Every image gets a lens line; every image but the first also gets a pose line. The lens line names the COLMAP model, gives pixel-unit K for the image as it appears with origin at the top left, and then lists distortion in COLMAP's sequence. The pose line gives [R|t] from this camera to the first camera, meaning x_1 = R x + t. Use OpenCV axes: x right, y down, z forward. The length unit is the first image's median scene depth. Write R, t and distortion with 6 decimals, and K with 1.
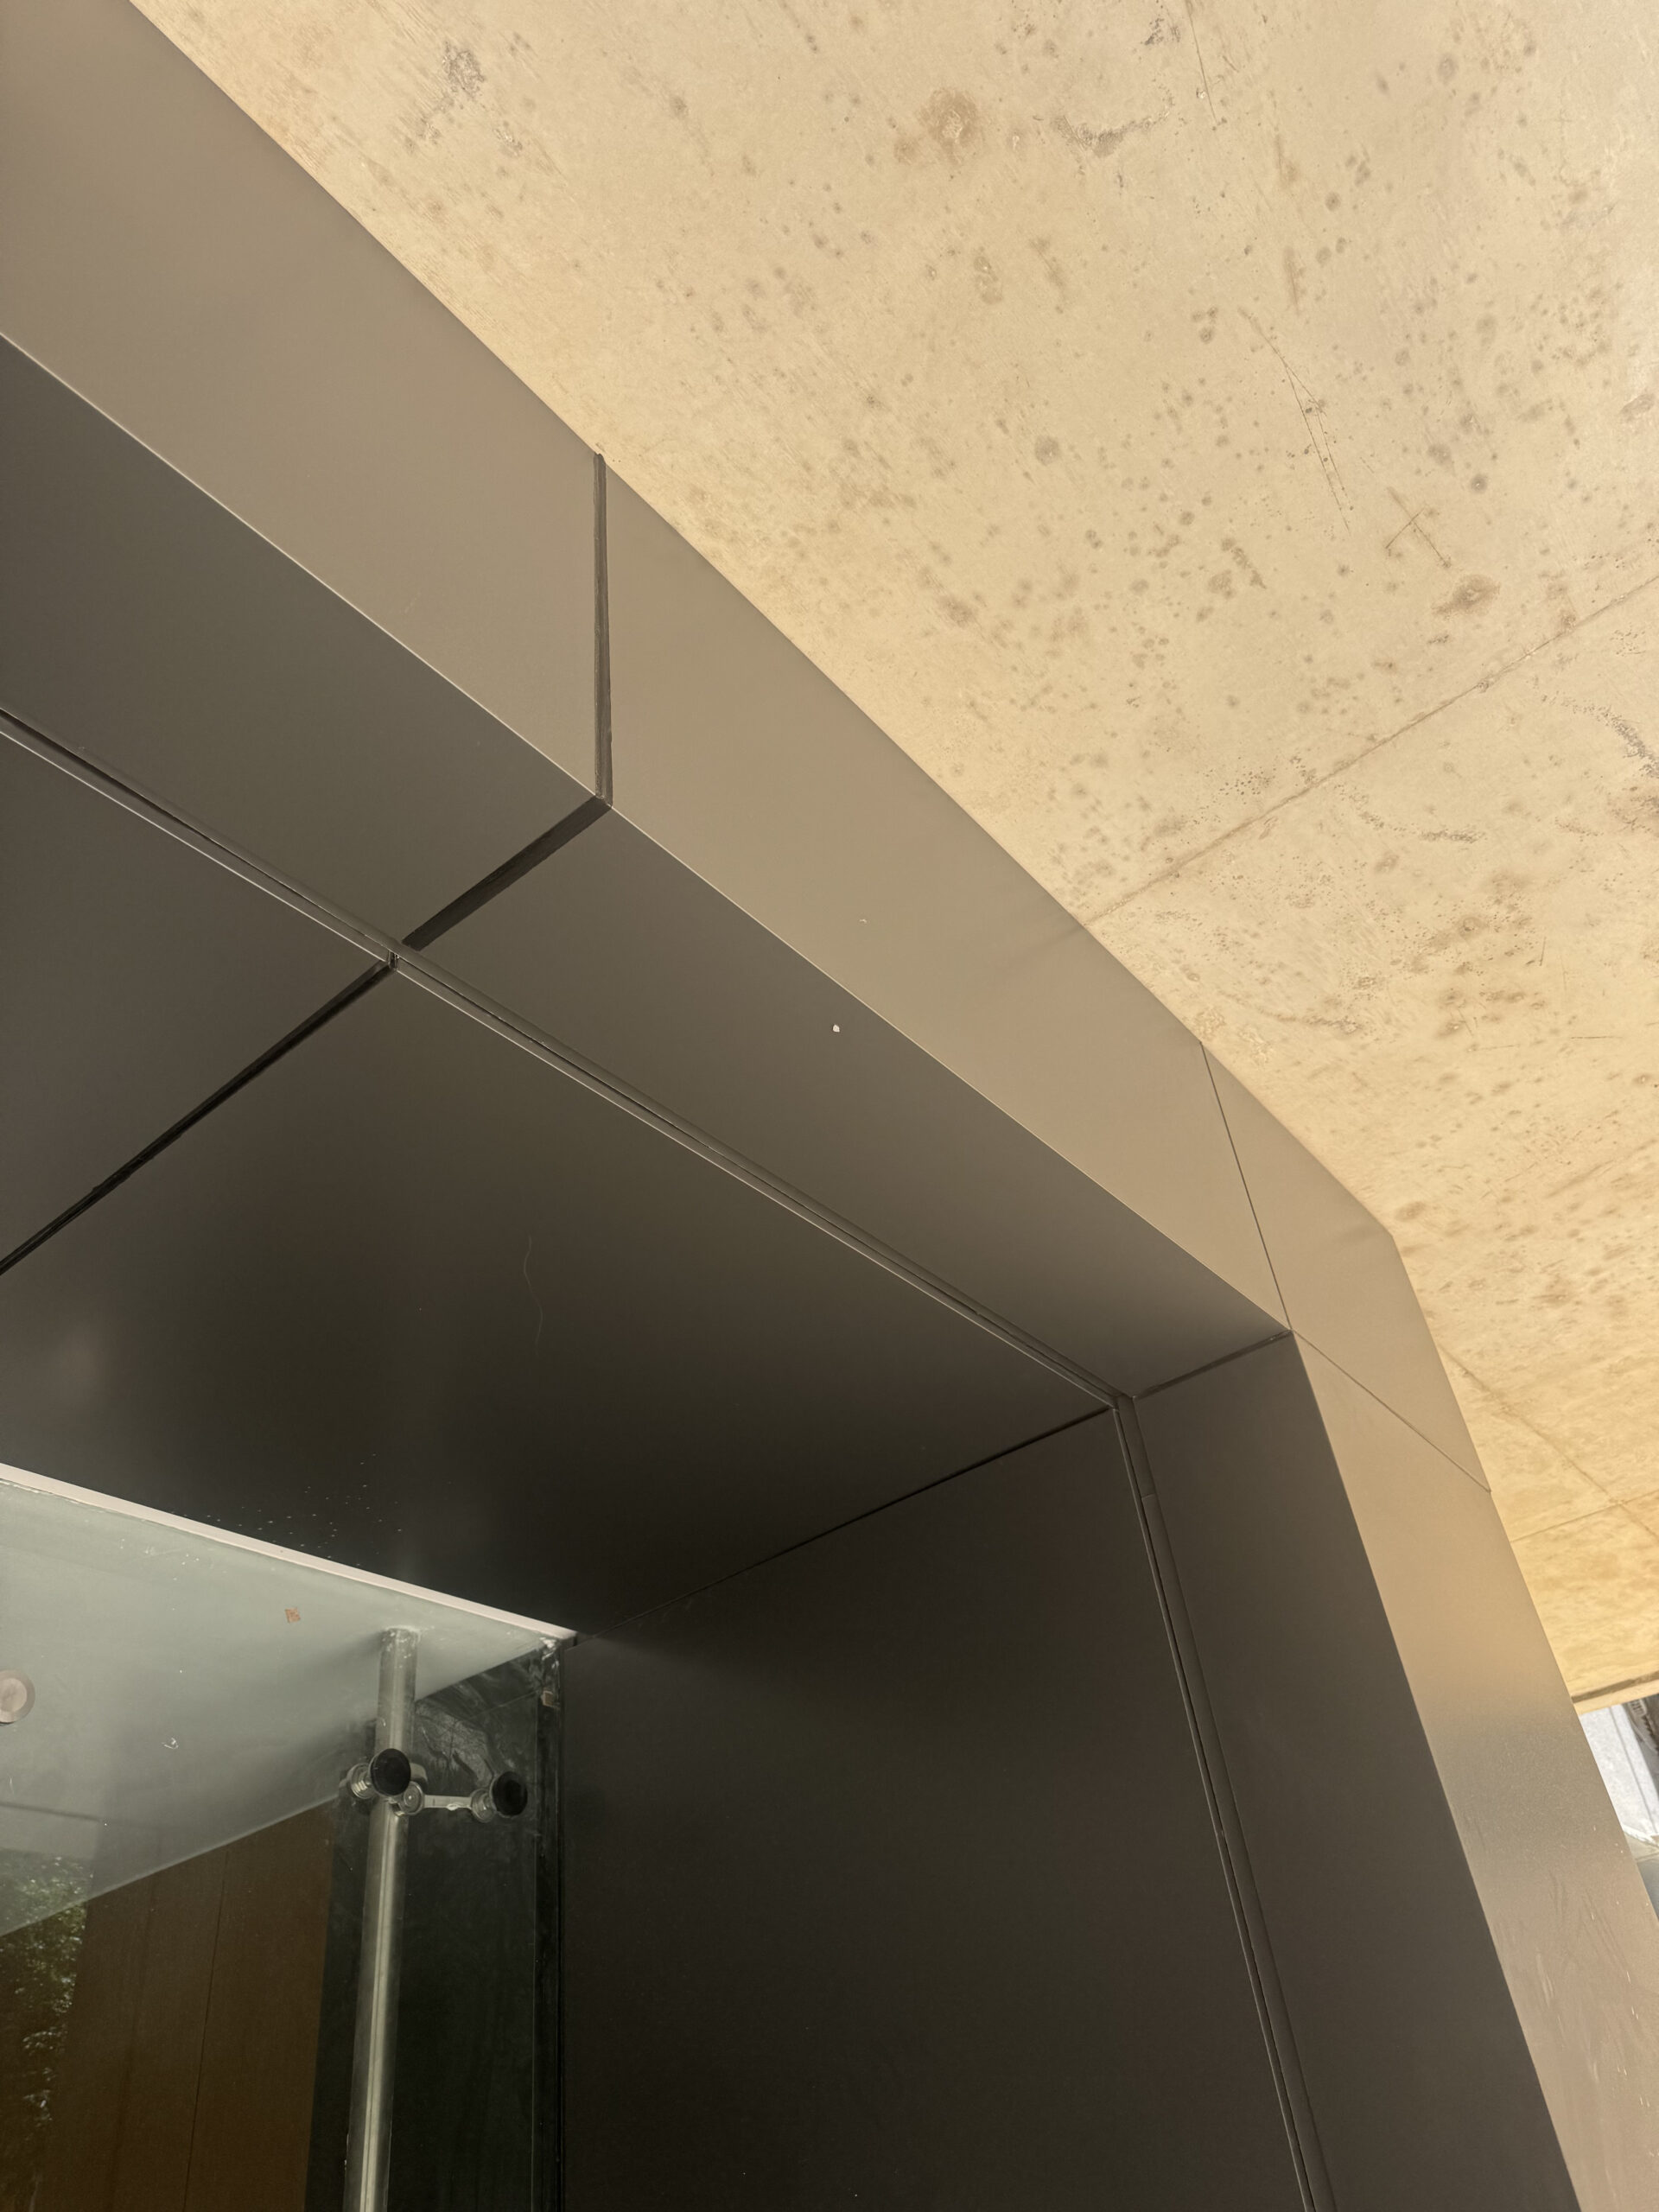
lens RADIAL K [[1572.0, 0, 828.2], [0, 1572.0, 1115.8], [0, 0, 1]] dist [0.021075, -0.021987]
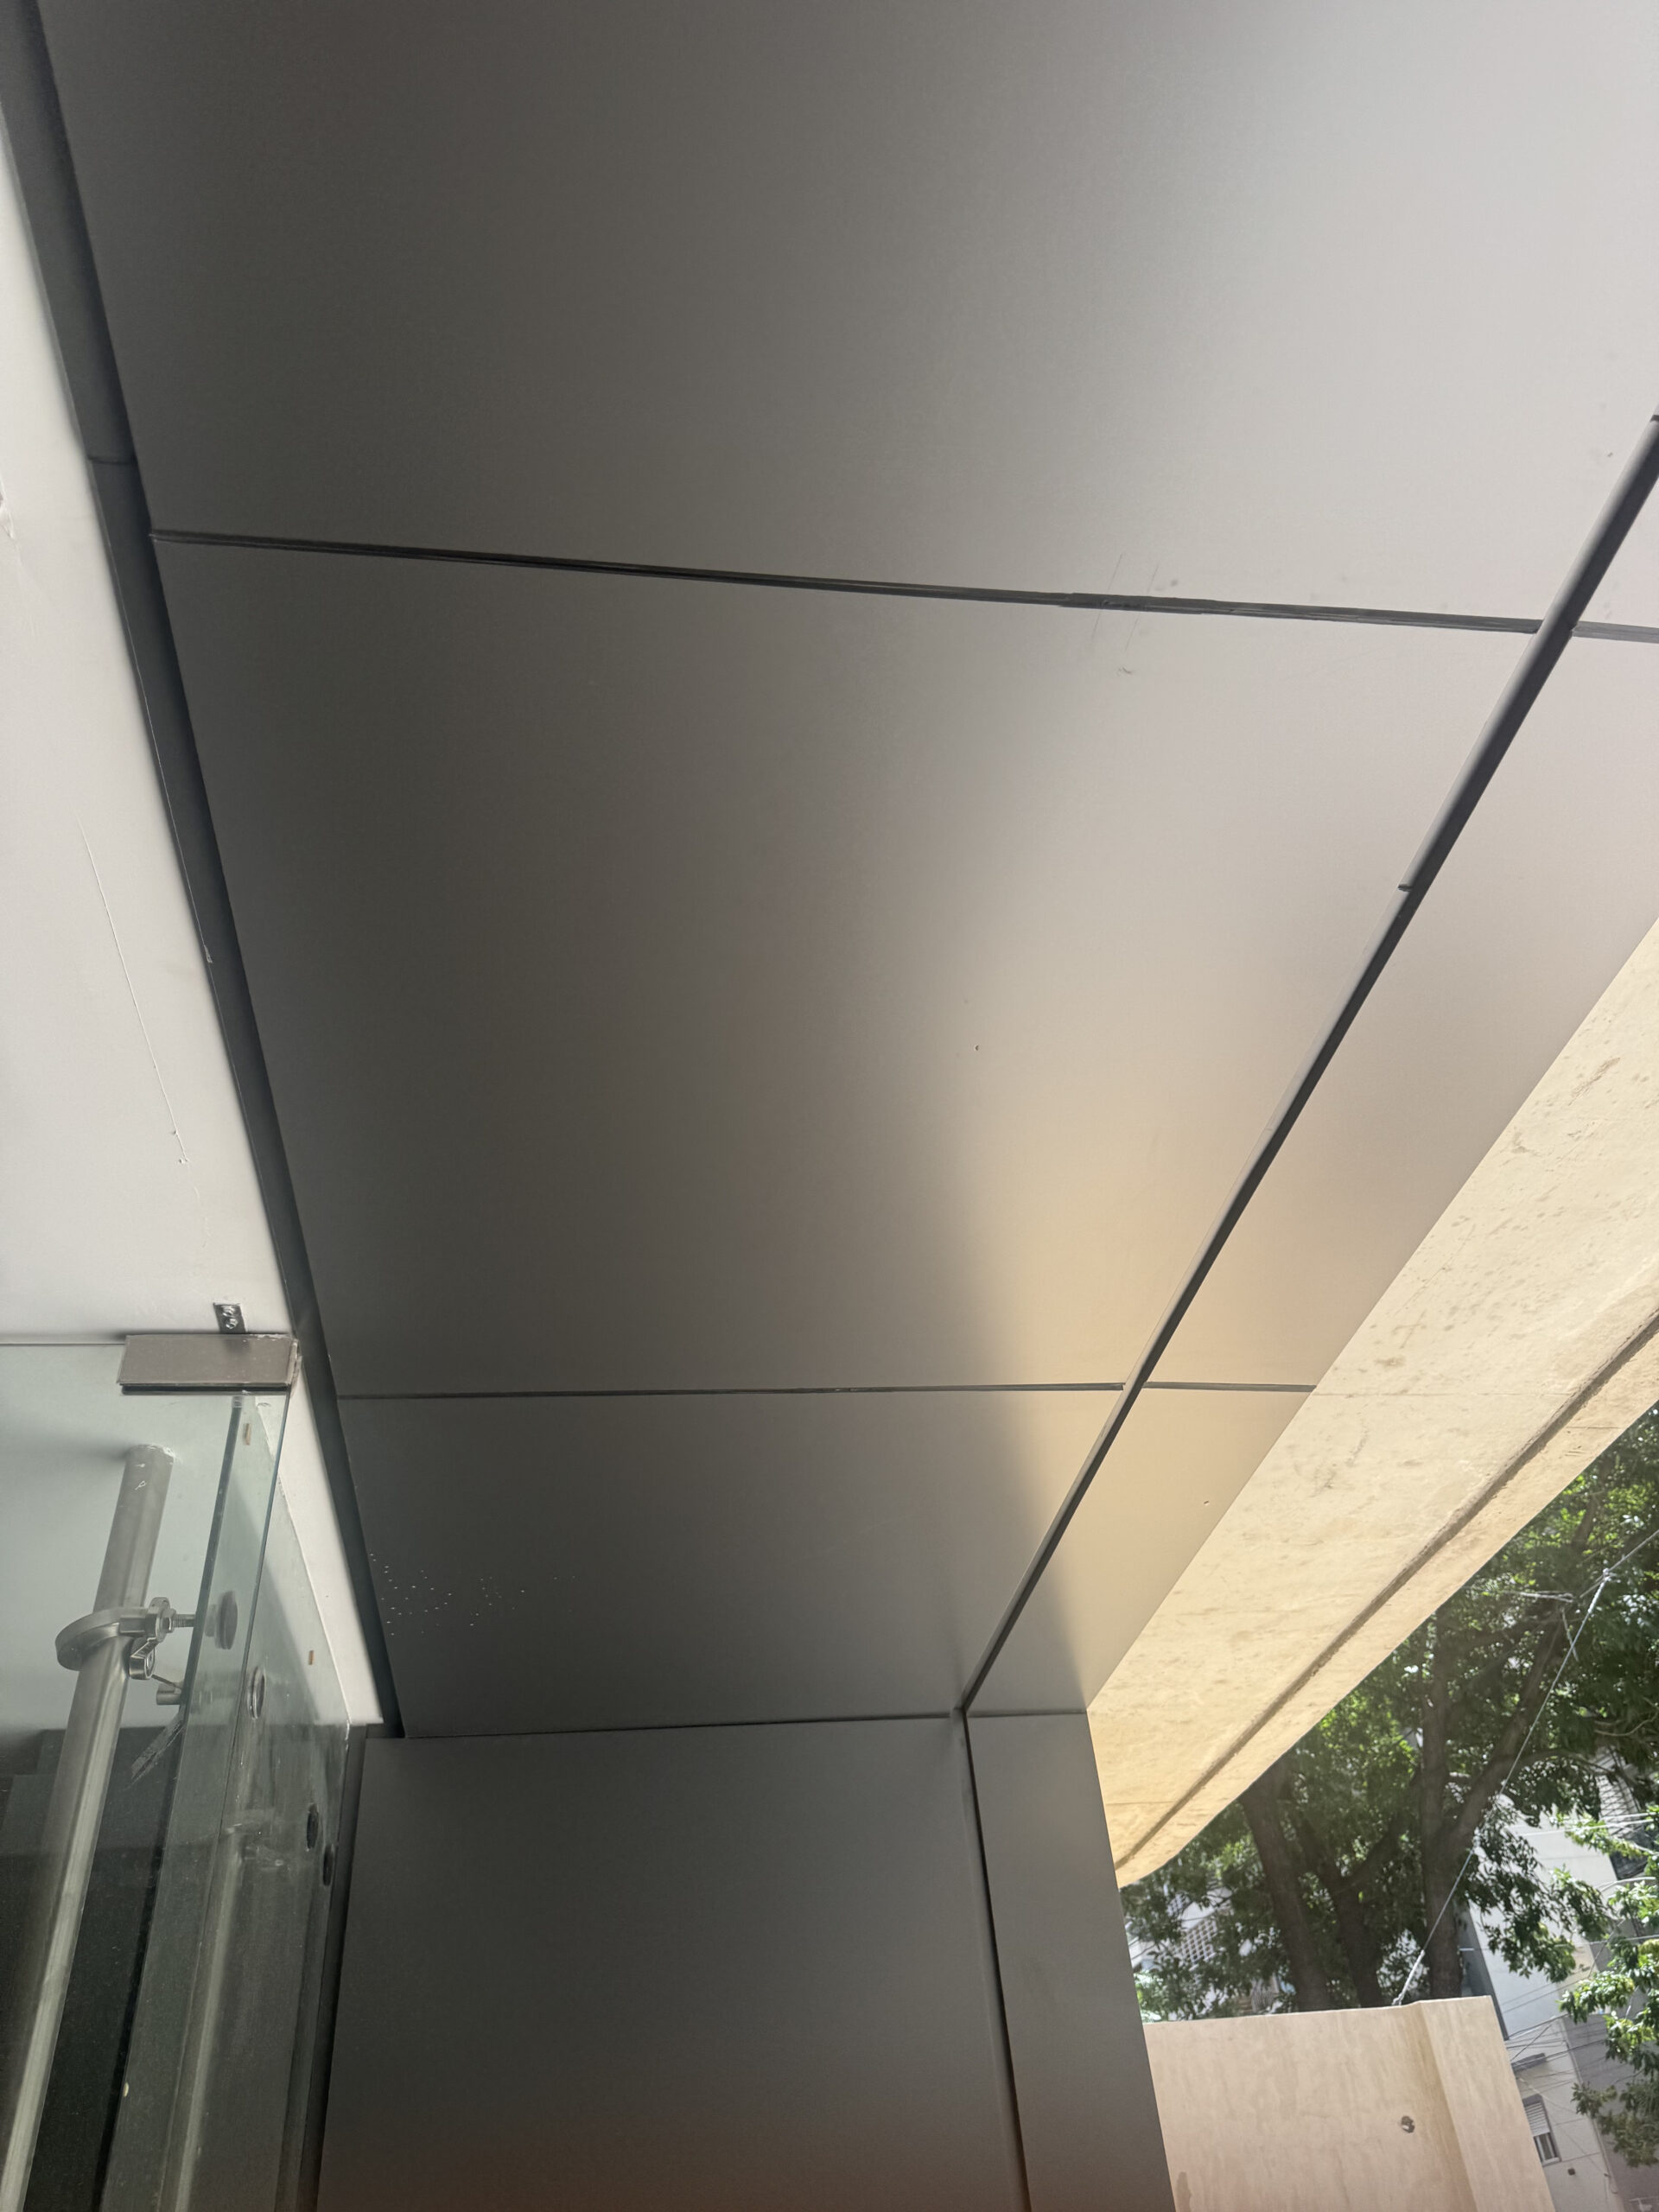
lens RADIAL K [[1572.0, 0, 828.2], [0, 1572.0, 1115.8], [0, 0, 1]] dist [0.021075, -0.021987]
pose [[0.681593, 0.499490, 0.534735, -0.821333], [-0.443641, 0.863233, -0.240856, 0.102848], [-0.581906, -0.073064, 0.809967, -0.031861]]
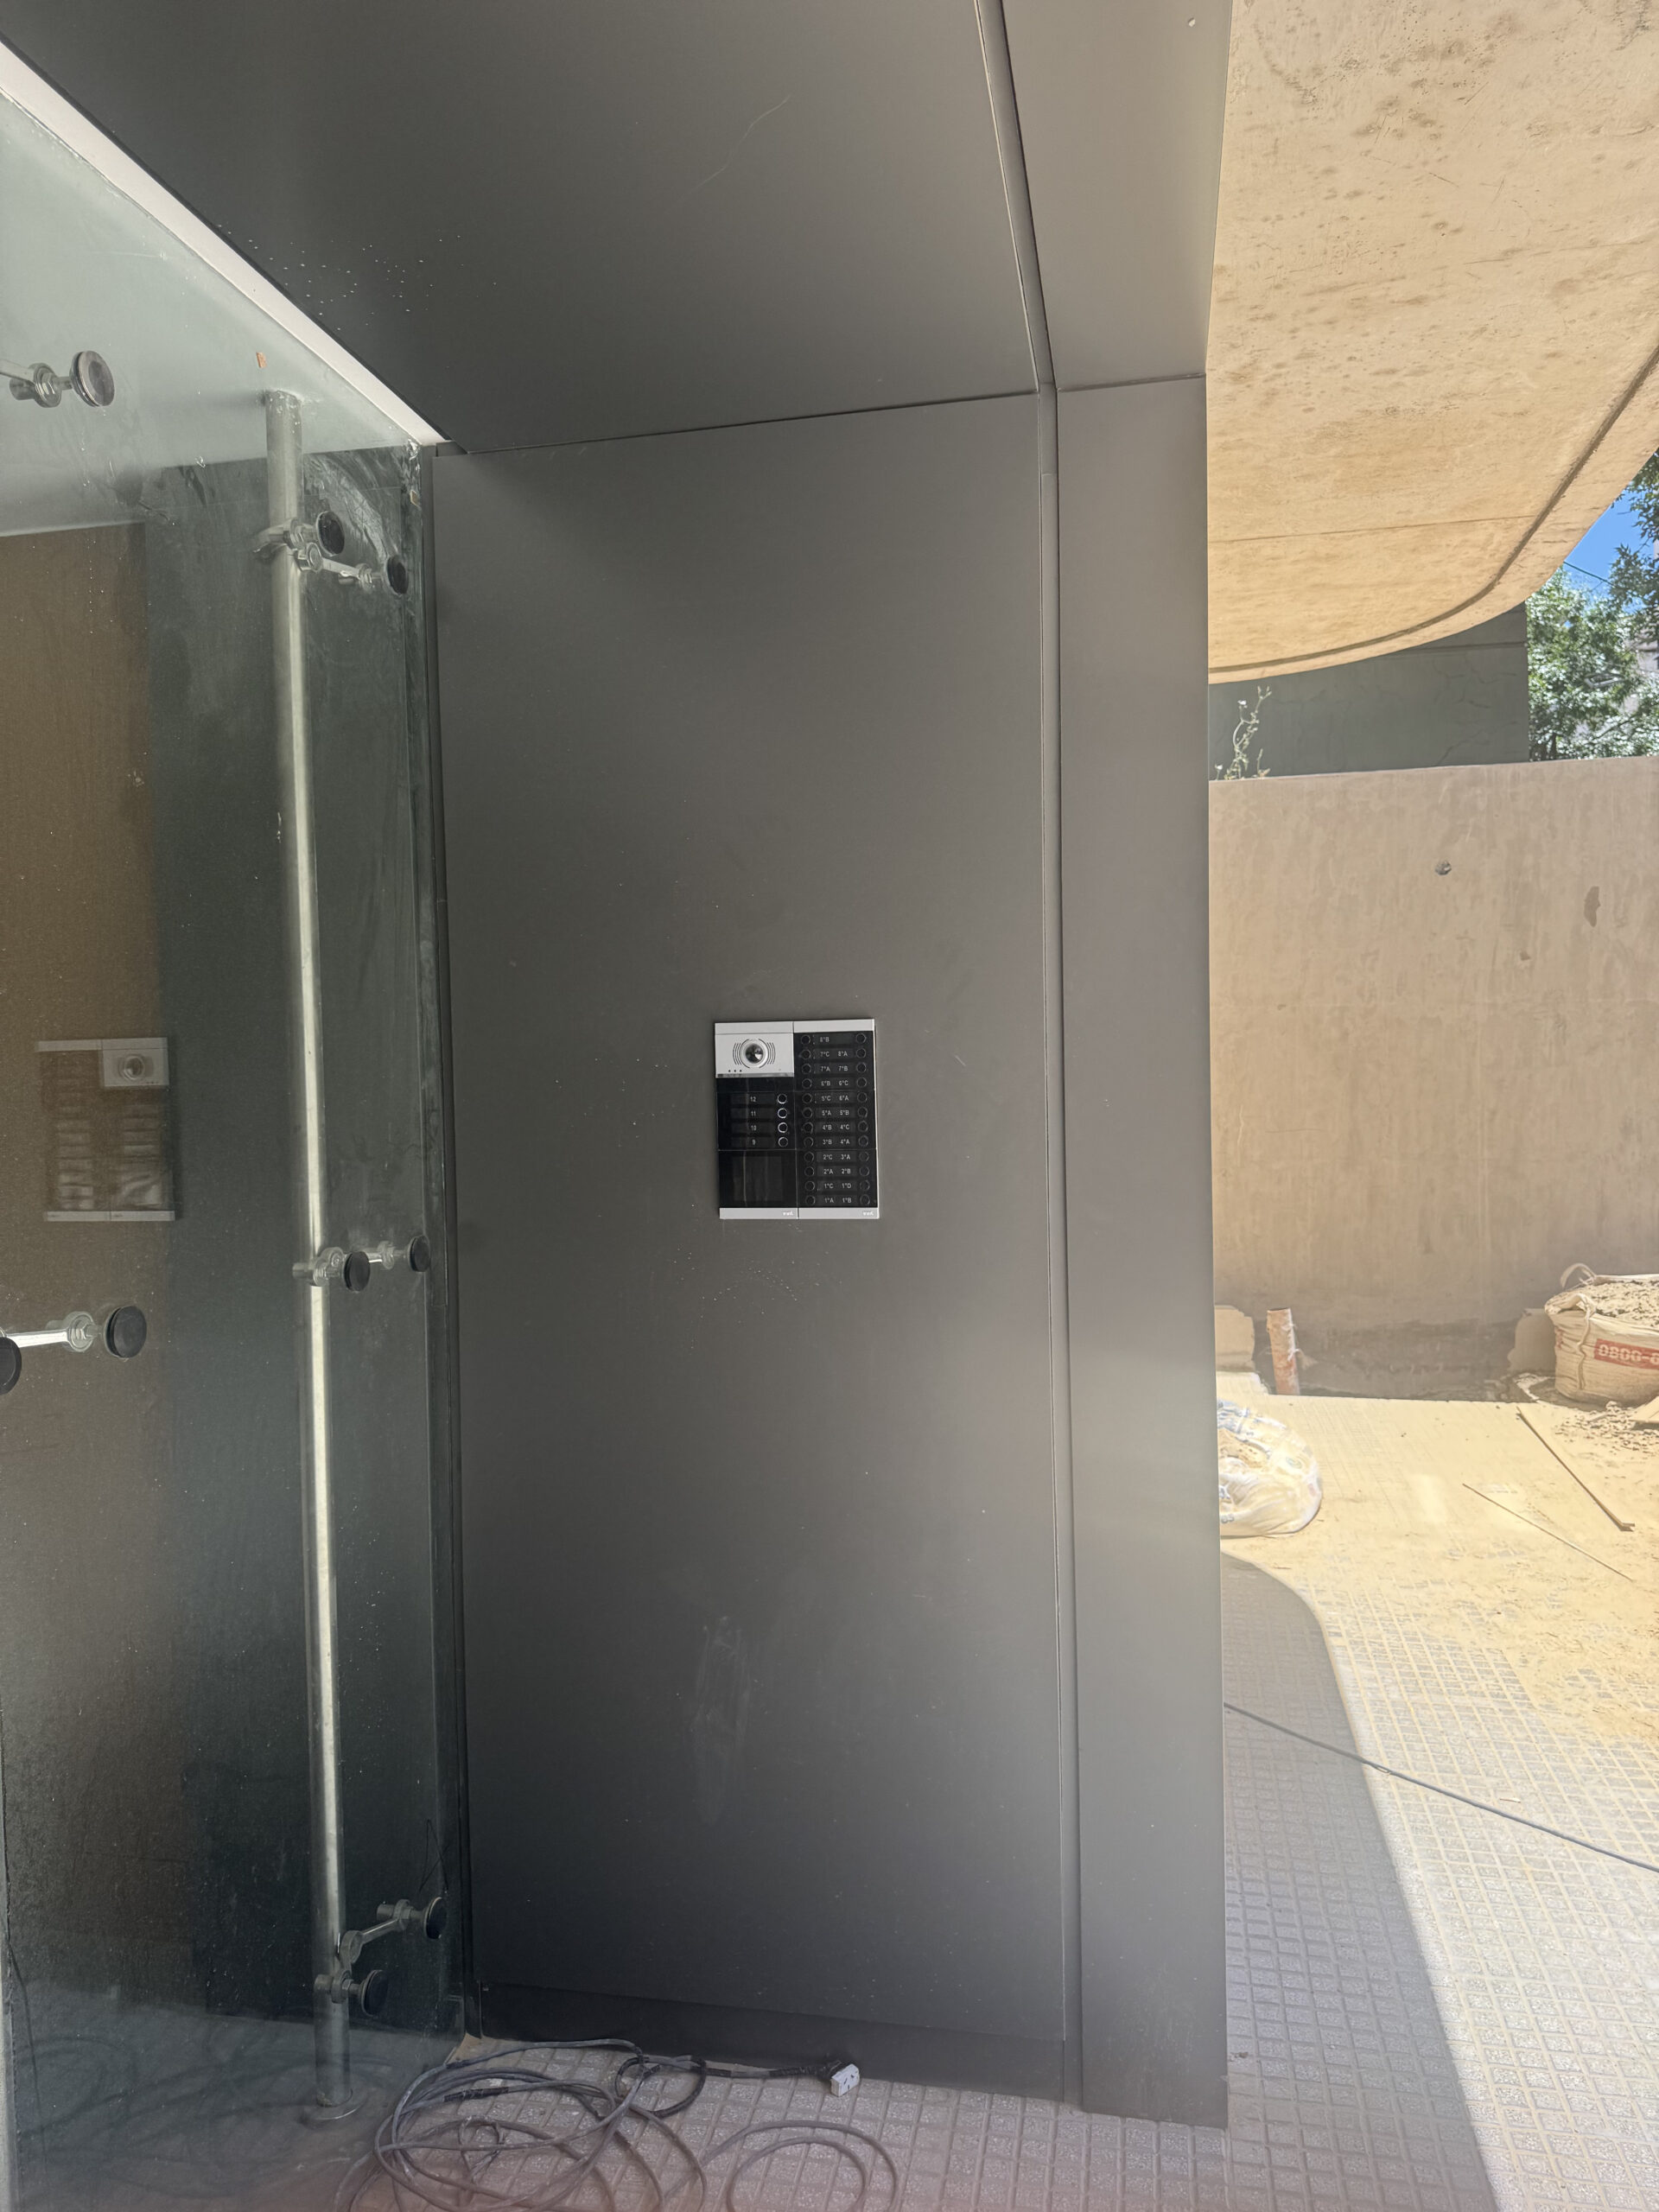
lens RADIAL K [[1572.0, 0, 828.2], [0, 1572.0, 1115.8], [0, 0, 1]] dist [0.021075, -0.021987]
pose [[0.880688, 0.071253, 0.468308, -0.441992], [-0.344787, 0.774342, 0.530581, 0.025939], [-0.324825, -0.628743, 0.706521, -0.142506]]
